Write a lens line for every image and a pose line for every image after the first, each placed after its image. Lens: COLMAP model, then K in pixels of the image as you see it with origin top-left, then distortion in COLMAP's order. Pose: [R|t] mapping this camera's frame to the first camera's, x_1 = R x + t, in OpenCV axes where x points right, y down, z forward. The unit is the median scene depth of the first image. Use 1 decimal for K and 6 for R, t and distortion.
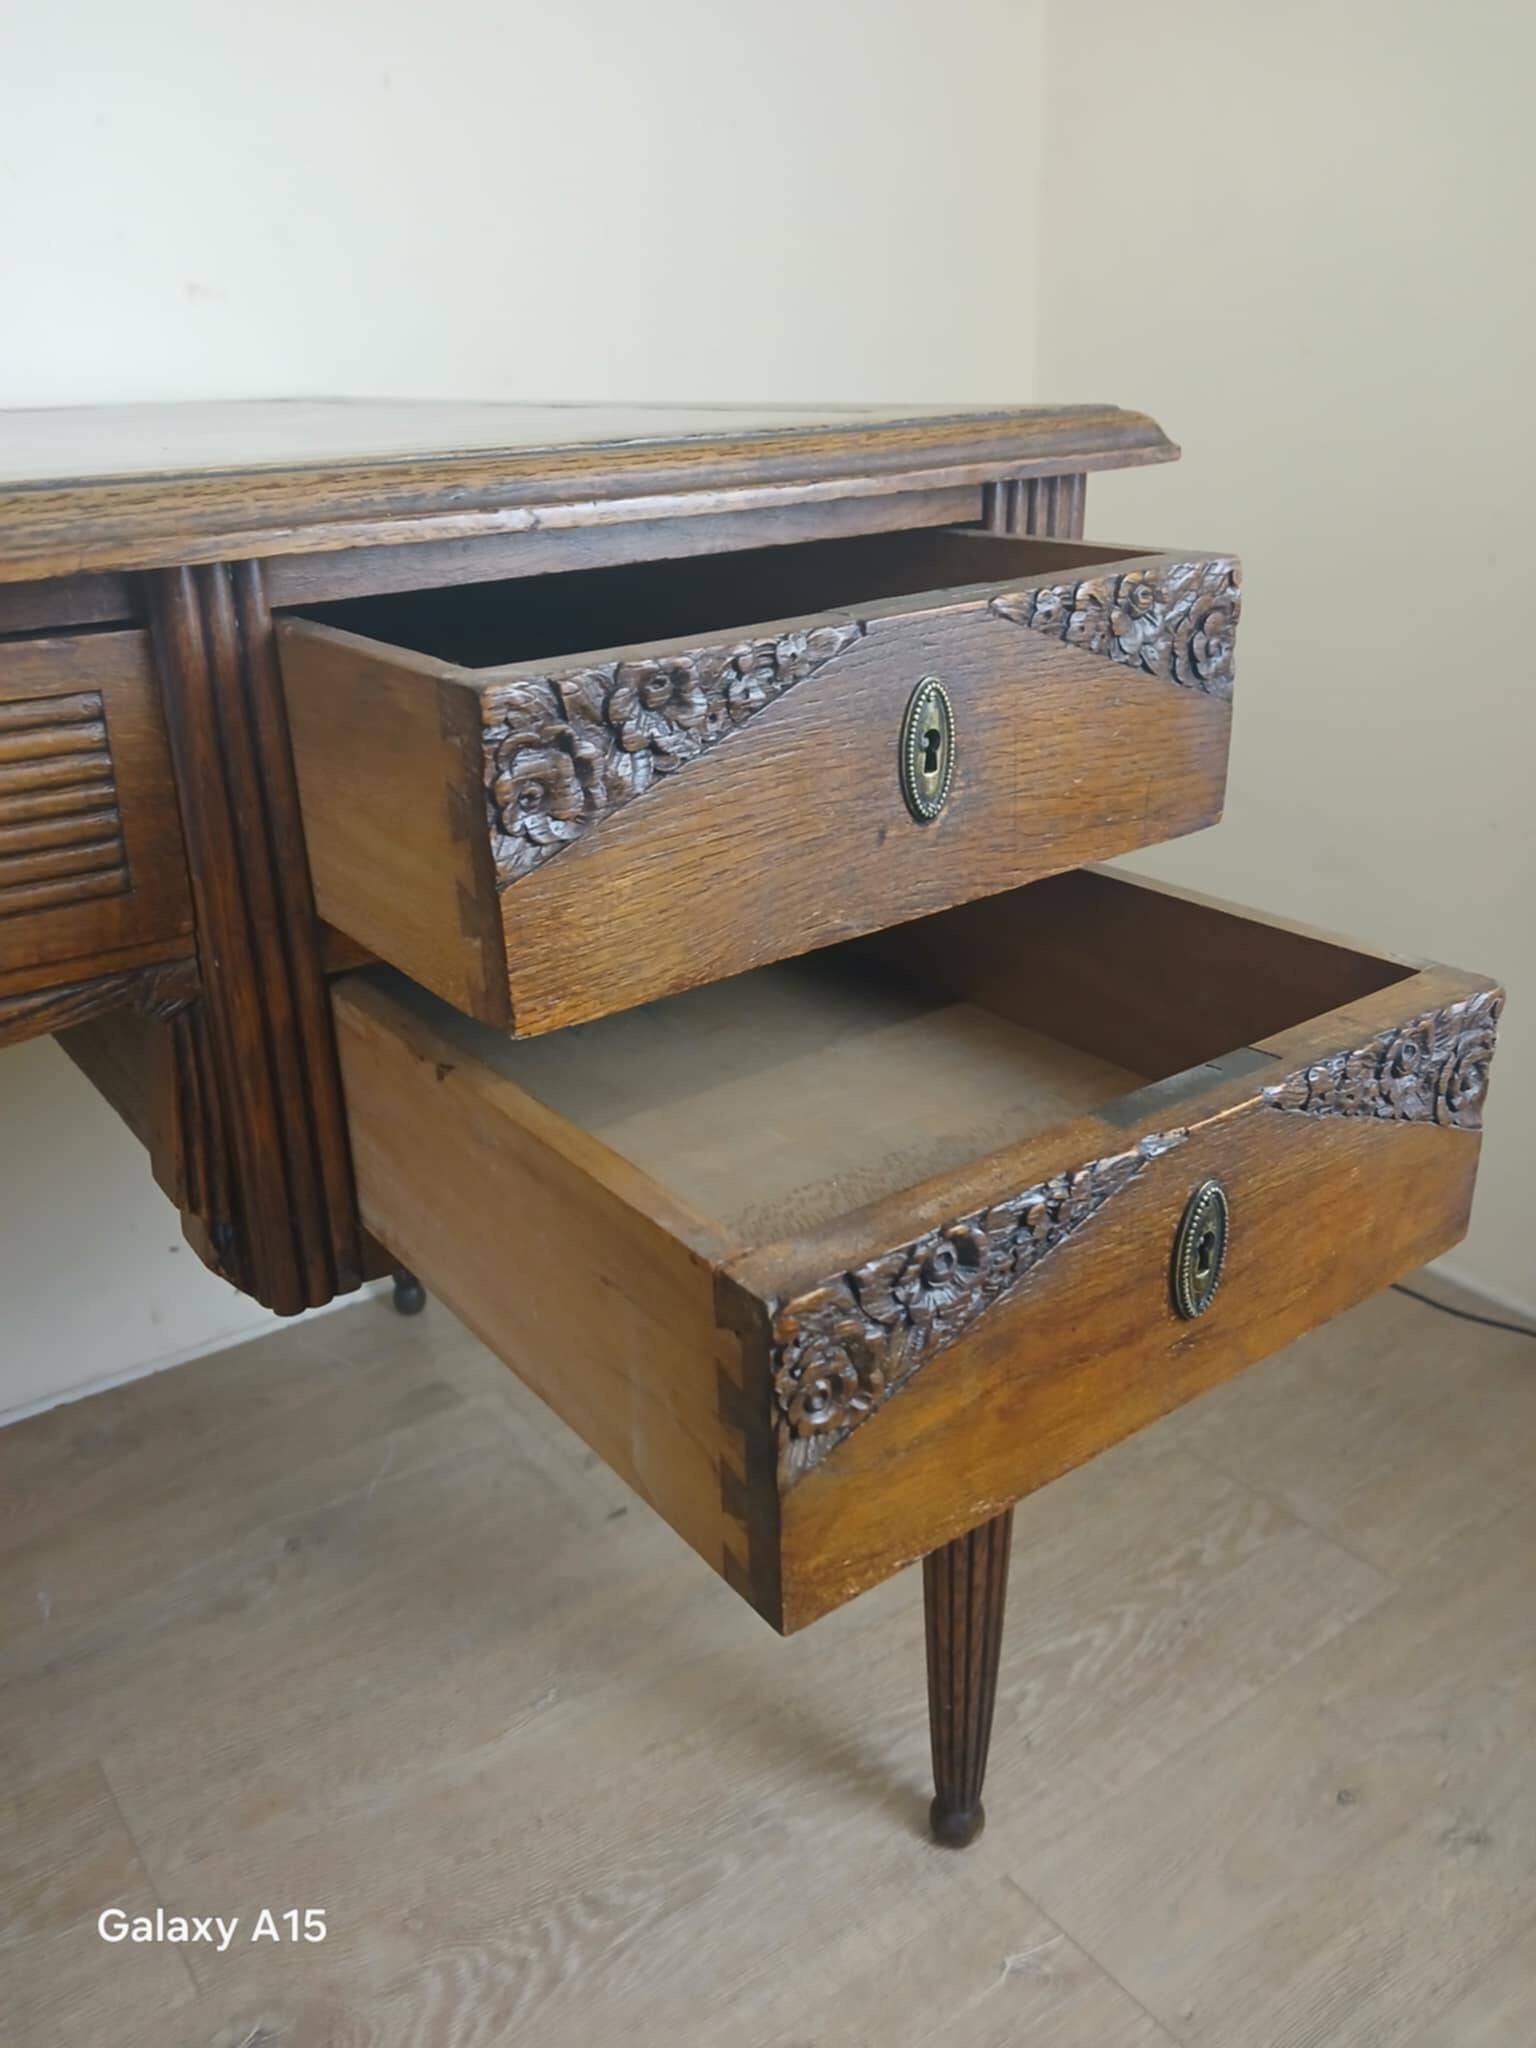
lens RADIAL K [[1578.4, 0, 760.5], [0, 1578.4, 1014.5], [0, 0, 1]] dist [0.103518, -0.247740]
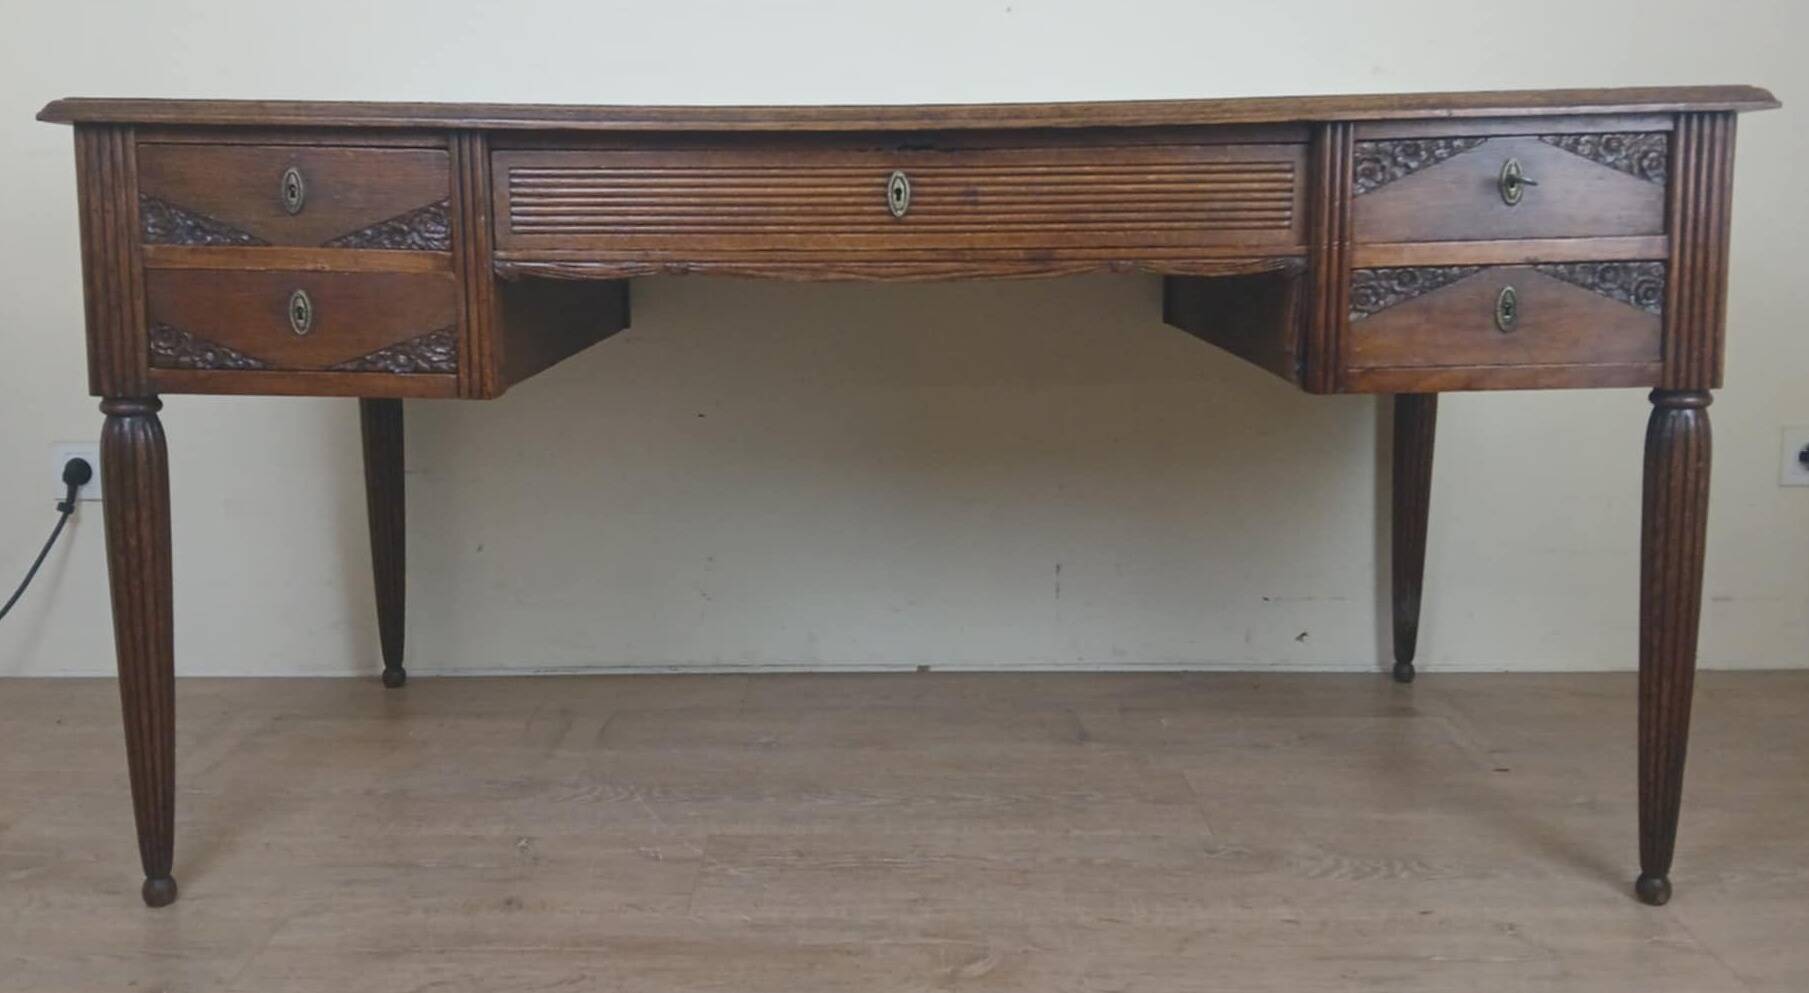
lens RADIAL K [[1576.1, 0, 859.3], [0, 1576.1, 437.6], [0, 0, 1]] dist [0.106996, -0.242557]
pose [[0.796406, 0.095537, -0.597168, 0.748509], [-0.228191, 0.961924, -0.150433, 0.890882], [0.560059, 0.256075, 0.787883, -1.647551]]
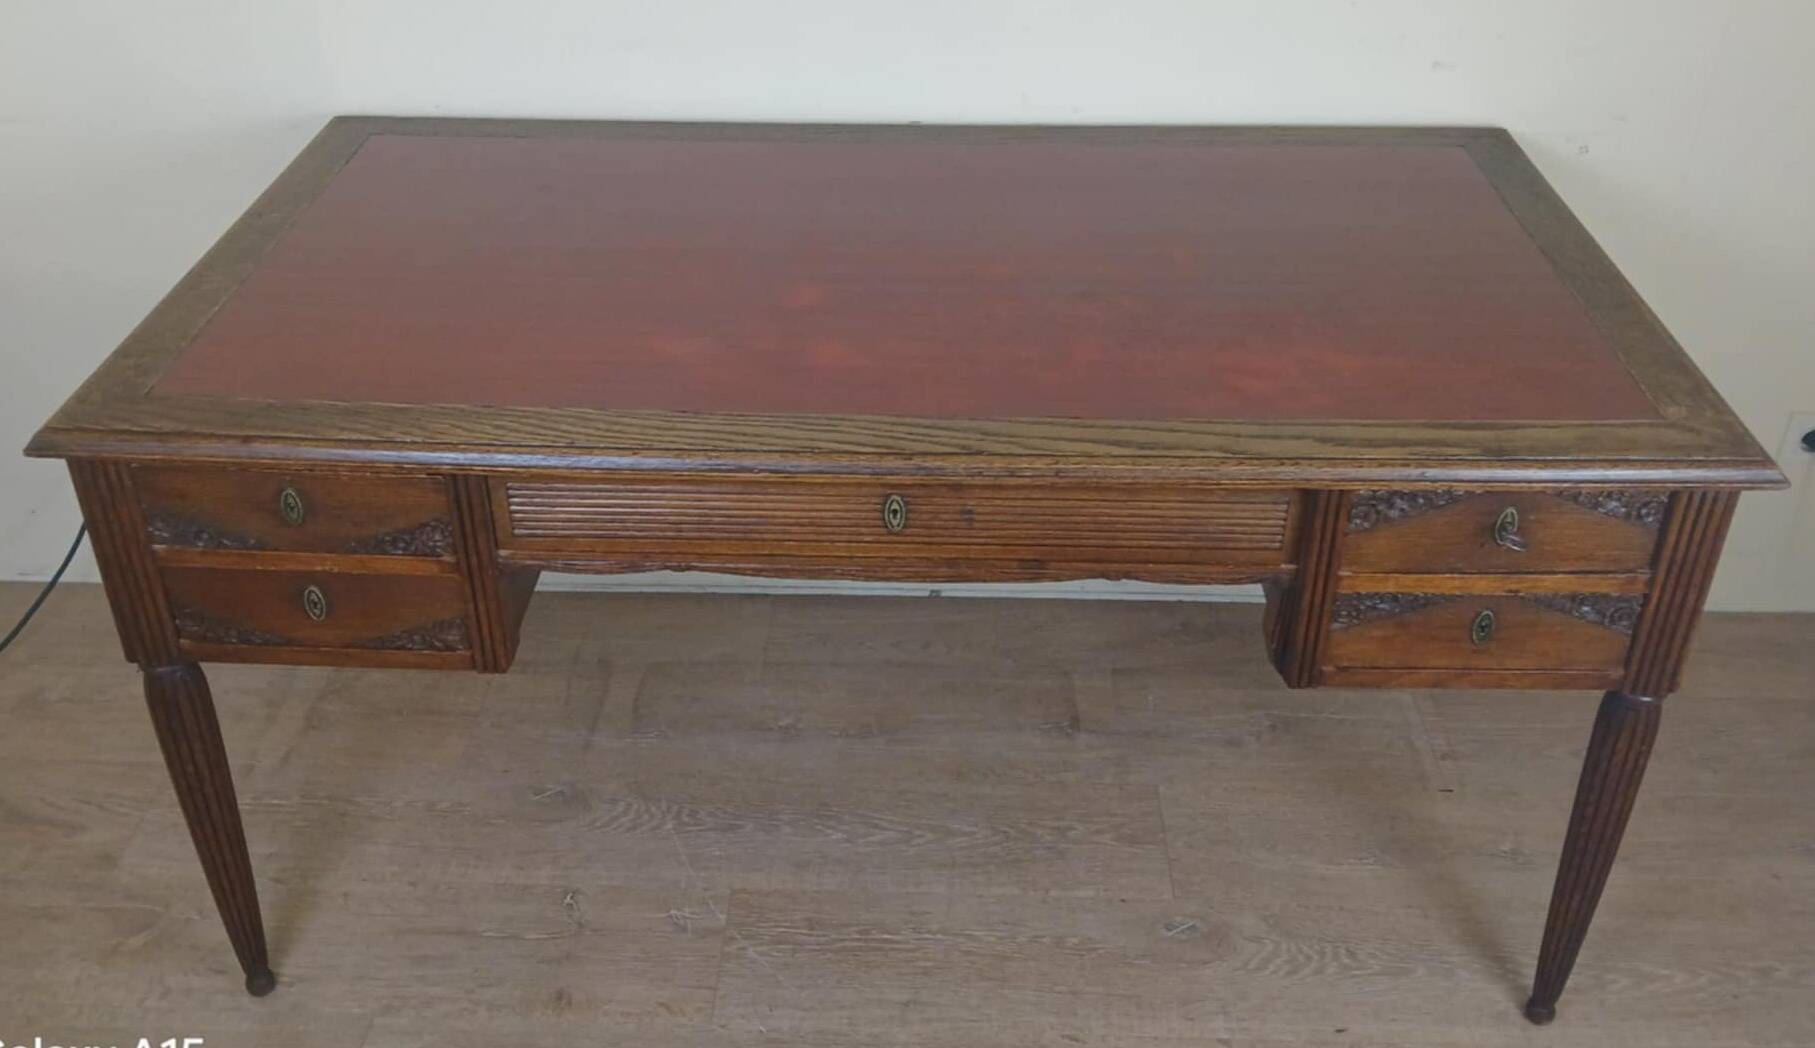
lens RADIAL K [[1578.7, 0, 901.4], [0, 1578.7, 429.5], [0, 0, 1]] dist [0.084415, -0.195784]
pose [[0.789324, 0.334394, -0.514926, 0.492011], [-0.240577, 0.940056, 0.241697, -0.811700], [0.564881, -0.066898, 0.822456, -1.808989]]
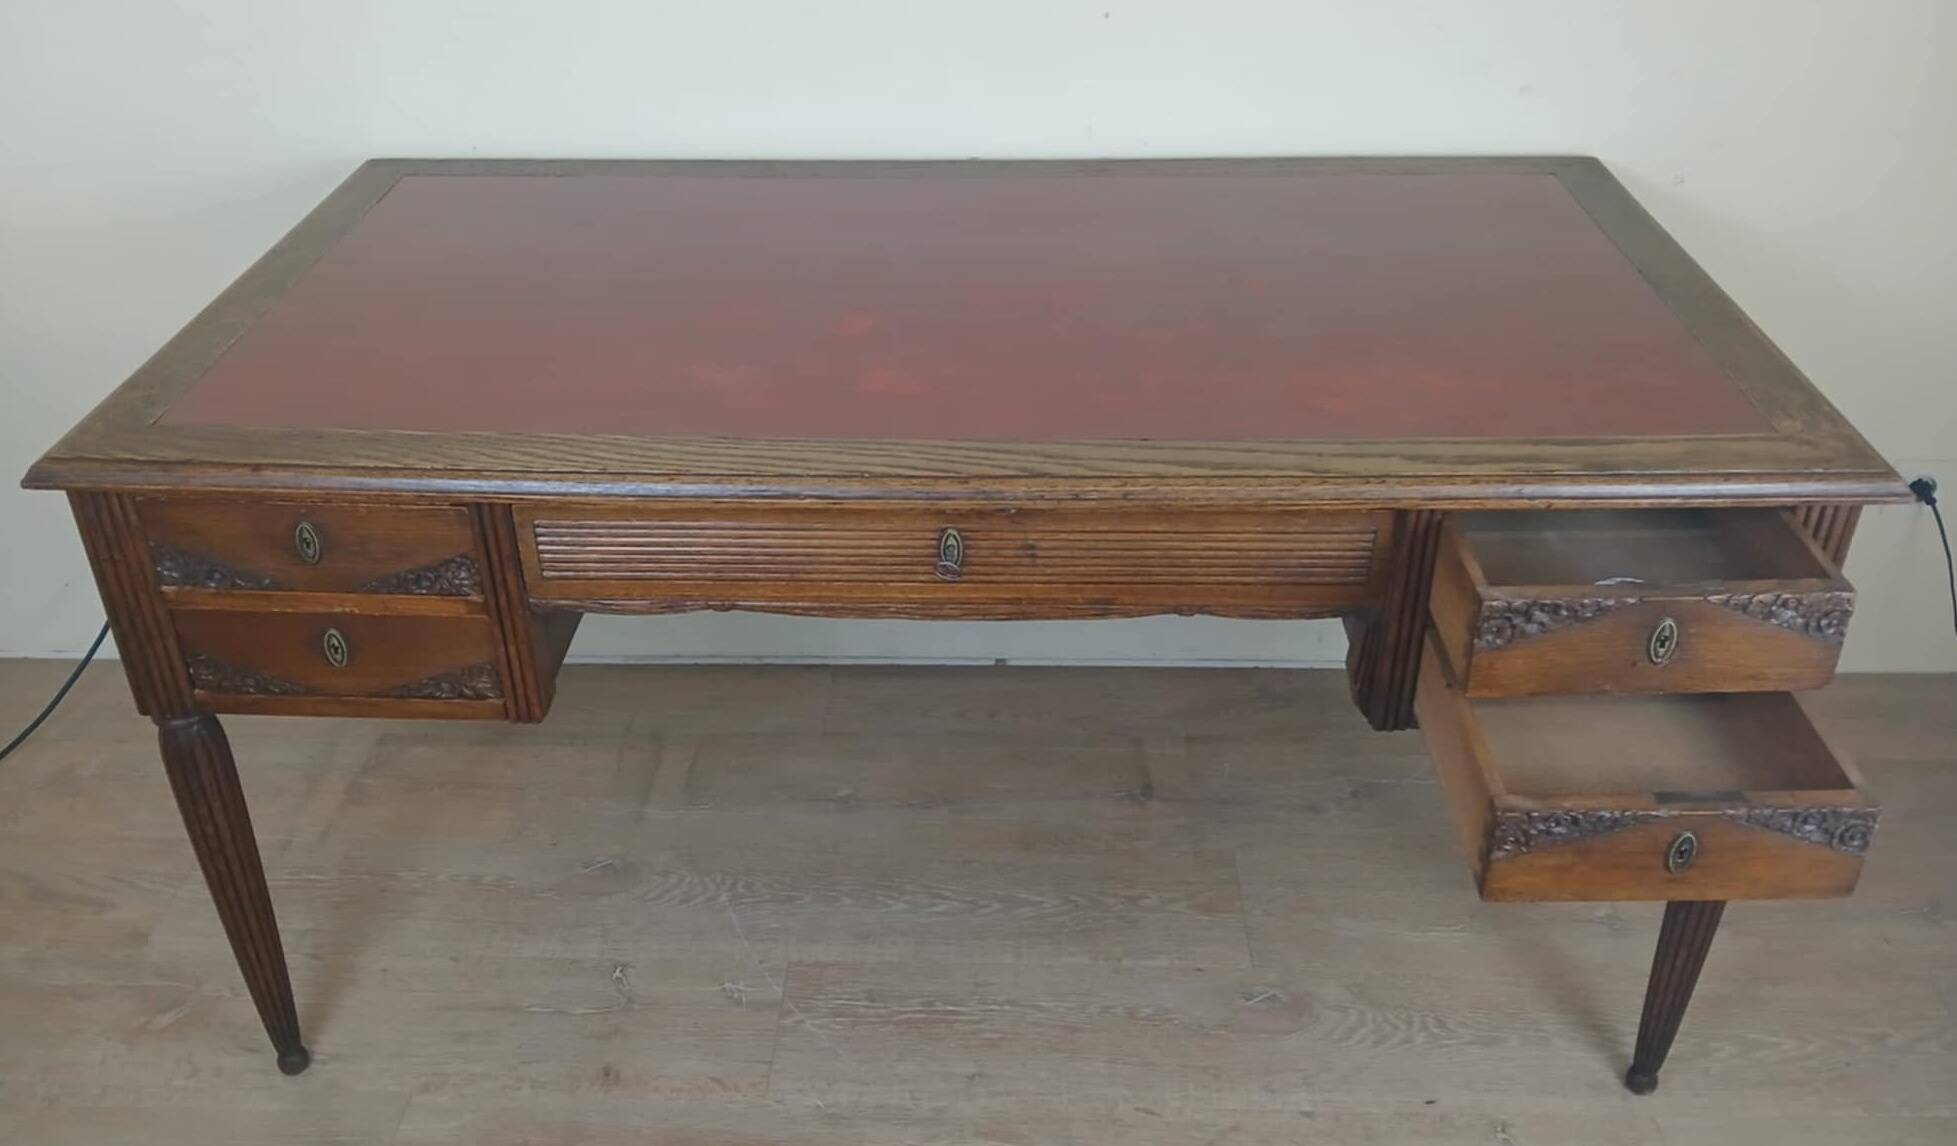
lens RADIAL K [[1578.7, 0, 961.4], [0, 1578.7, 553.8], [0, 0, 1]] dist [0.080957, -0.186202]
pose [[0.788873, 0.330647, -0.518028, 0.462138], [-0.229982, 0.940513, 0.250085, -0.631564], [0.569902, -0.078148, 0.817988, -1.649964]]
